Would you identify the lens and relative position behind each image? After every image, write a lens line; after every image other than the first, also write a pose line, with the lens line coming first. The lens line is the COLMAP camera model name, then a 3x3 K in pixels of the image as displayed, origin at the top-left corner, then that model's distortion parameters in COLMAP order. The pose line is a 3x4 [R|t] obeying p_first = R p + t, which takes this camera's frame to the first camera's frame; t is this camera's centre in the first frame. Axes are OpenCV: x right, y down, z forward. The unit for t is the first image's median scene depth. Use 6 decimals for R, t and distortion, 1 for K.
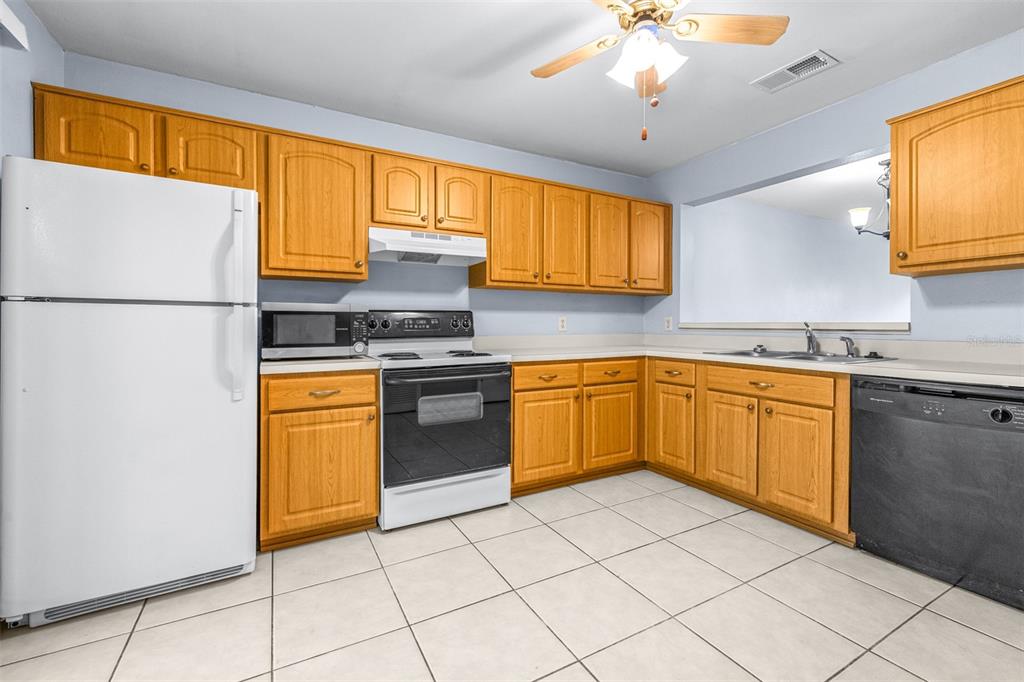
lens RADIAL K [[440.5, 0, 515.1], [0, 440.5, 330.8], [0, 0, 1]] dist [0.001647, 0.000155]
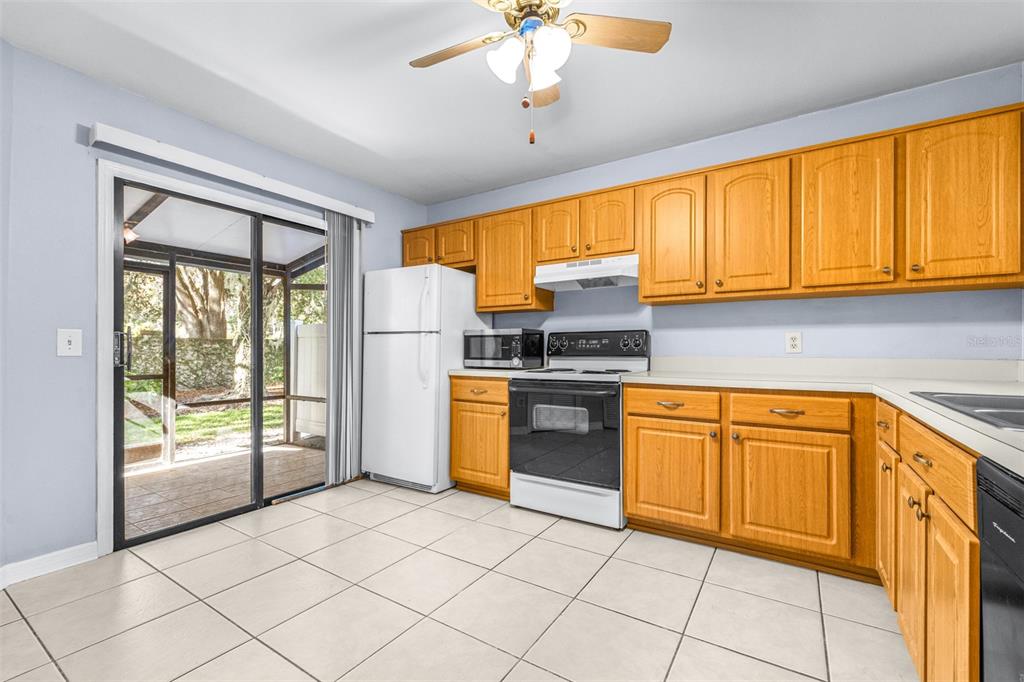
lens RADIAL K [[435.3, 0, 509.9], [0, 435.3, 350.3], [0, 0, 1]] dist [0.000832, -0.000072]
pose [[0.466890, 0.003224, -0.884309, 0.699667], [-0.014558, 0.999886, -0.004040, 0.008831], [0.884196, 0.014760, 0.466884, 0.339994]]
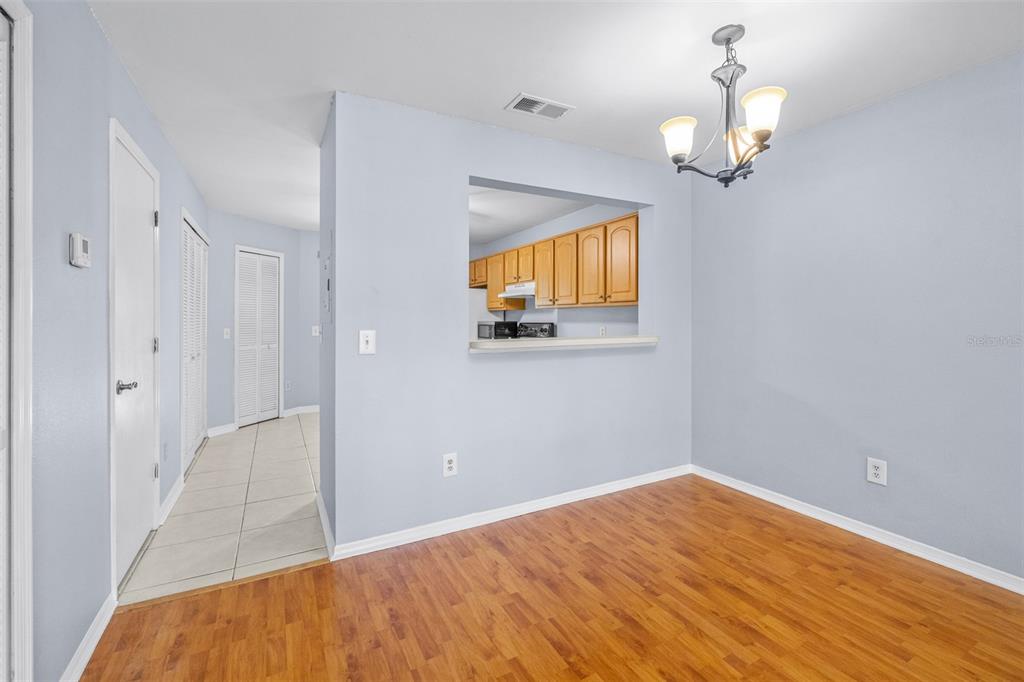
lens RADIAL K [[440.3, 0, 510.9], [0, 440.3, 318.3], [0, 0, 1]] dist [0.000297, 0.000018]
pose [[-0.014172, -0.001628, -0.999898, 1.817365], [-0.009710, 0.999952, -0.001491, -0.068899], [0.999852, 0.009687, -0.014188, 1.013513]]
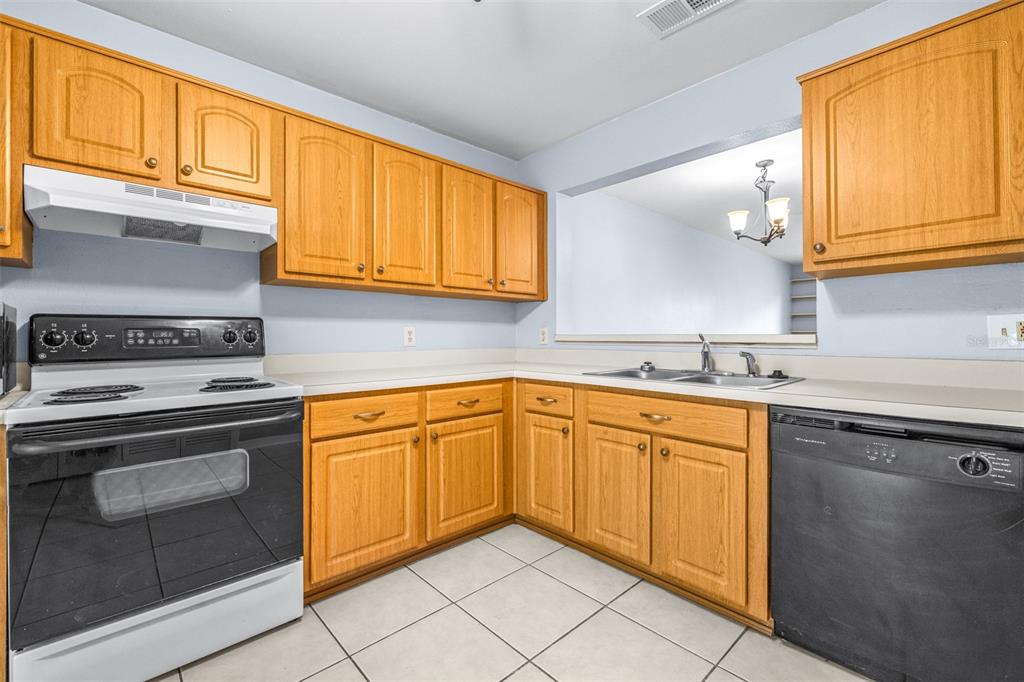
lens RADIAL K [[439.4, 0, 510.0], [0, 439.4, 335.7], [0, 0, 1]] dist [0.000407, 0.000020]
pose [[0.971857, -0.002234, 0.235560, 0.129868], [0.005802, 0.999879, -0.014452, -0.006592], [-0.235499, 0.015412, 0.971752, 0.299182]]
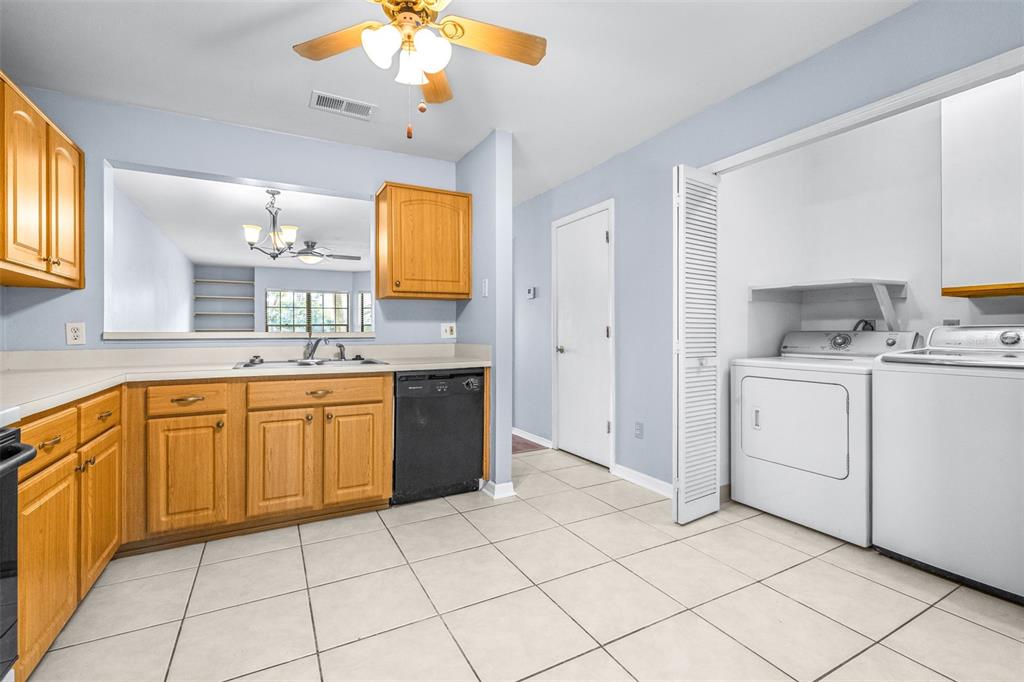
lens RADIAL K [[451.3, 0, 511.5], [0, 451.3, 334.4], [0, 0, 1]] dist [-0.000392, -0.000116]
pose [[0.013445, -0.004502, 0.999899, -0.431003], [0.018283, 0.999824, 0.004256, -0.007719], [-0.999742, 0.018224, 0.013525, 0.495253]]
